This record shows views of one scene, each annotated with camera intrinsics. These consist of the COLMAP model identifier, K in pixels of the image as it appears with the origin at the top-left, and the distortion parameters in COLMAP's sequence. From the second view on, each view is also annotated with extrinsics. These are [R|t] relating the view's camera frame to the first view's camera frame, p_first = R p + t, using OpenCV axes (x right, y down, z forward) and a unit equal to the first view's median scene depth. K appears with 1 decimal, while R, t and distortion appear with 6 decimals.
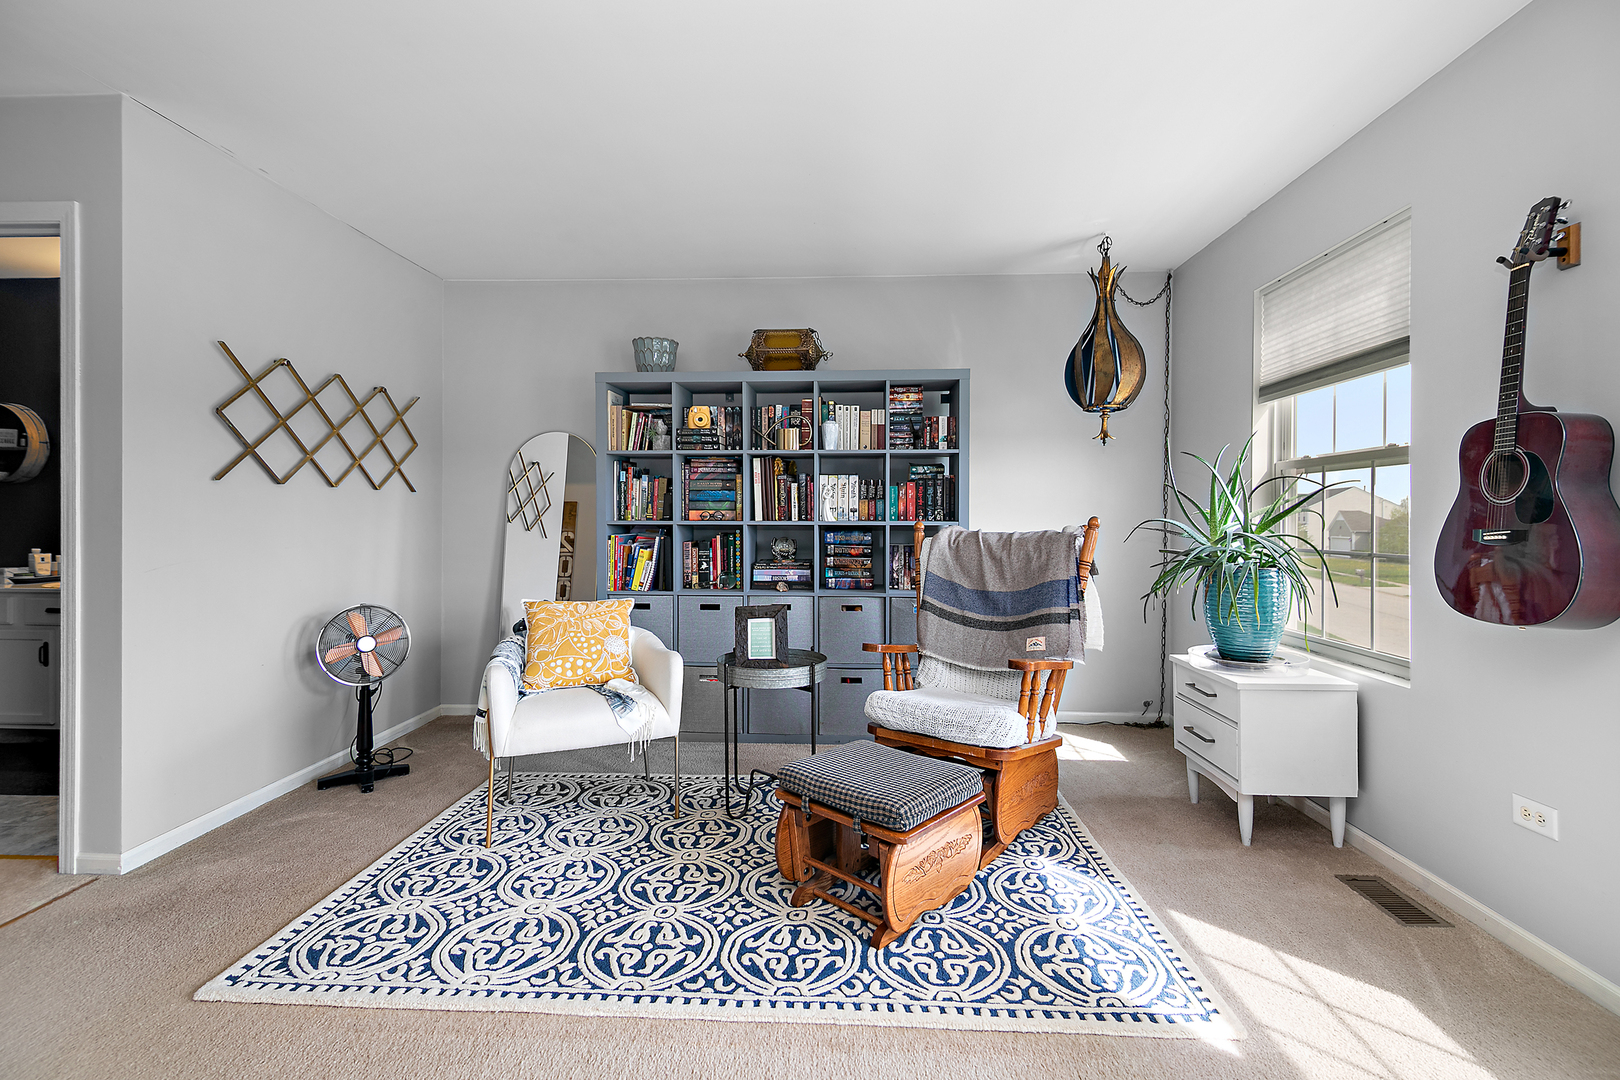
lens RADIAL K [[738.2, 0, 817.6], [0, 738.2, 523.2], [0, 0, 1]] dist [0.028095, -0.009235]
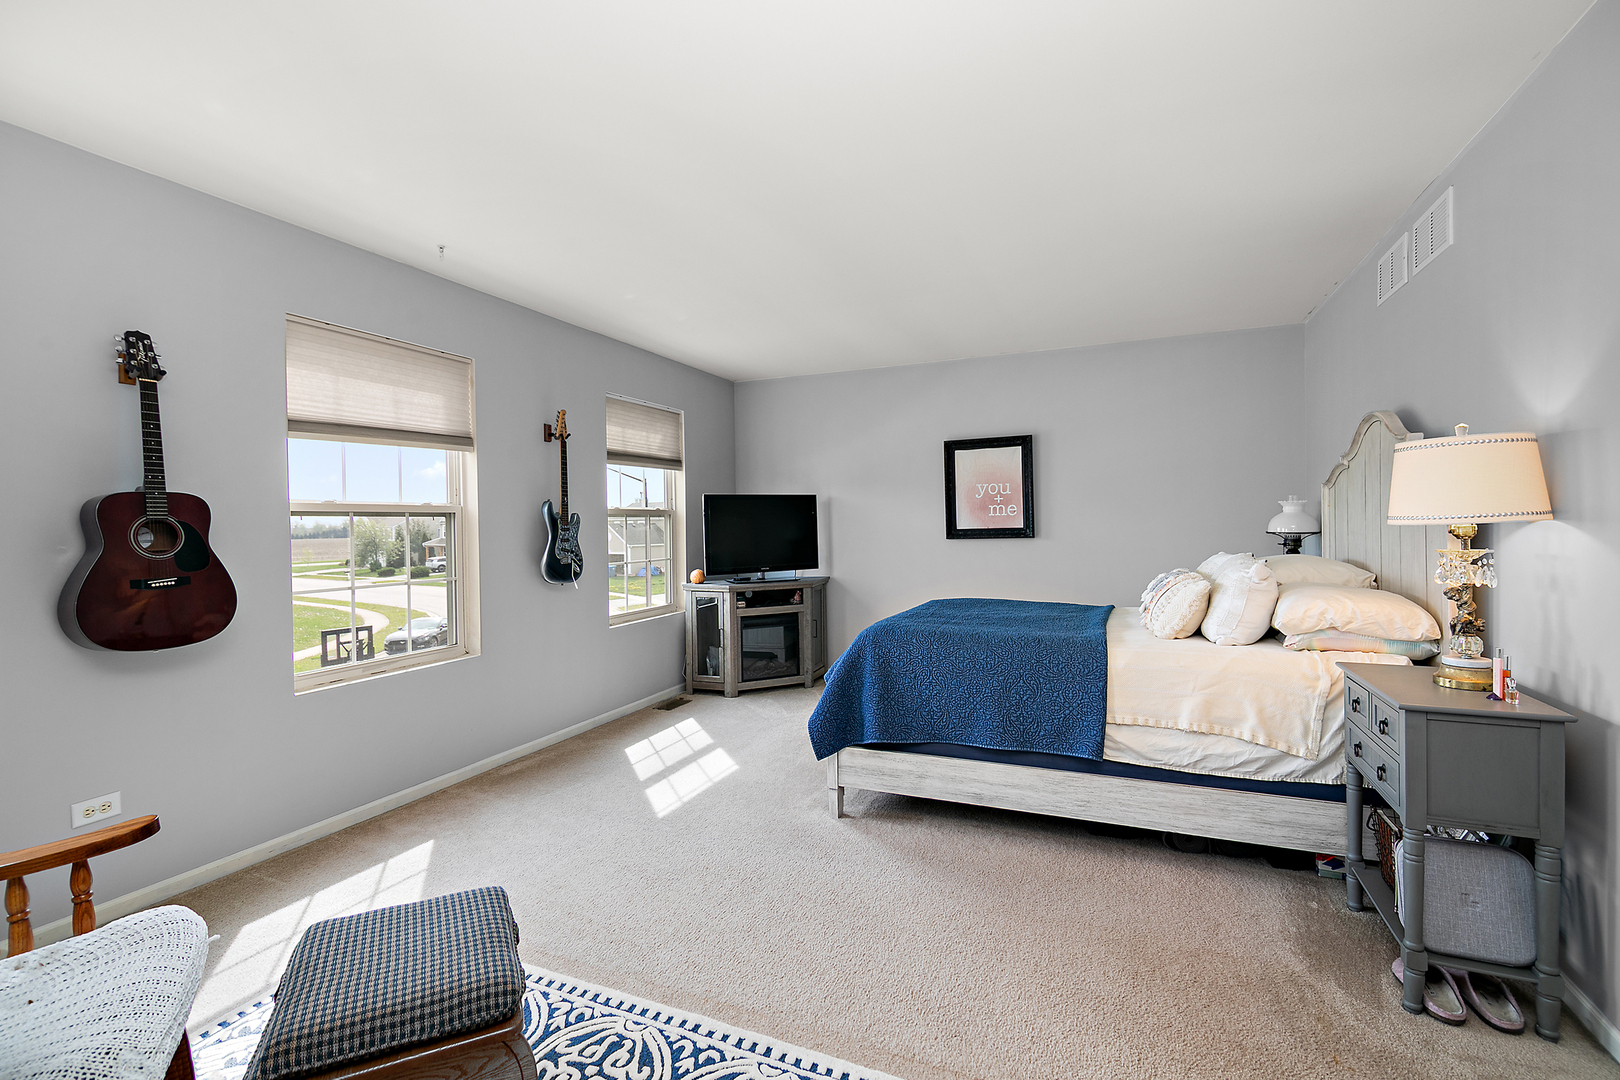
lens RADIAL K [[738.2, 0, 810.7], [0, 738.2, 535.1], [0, 0, 1]] dist [0.028095, -0.009235]
pose [[-0.932760, 0.003646, 0.360480, -0.637786], [0.010522, 0.999798, 0.017113, -0.077329], [-0.360345, 0.019755, -0.932610, 1.836871]]
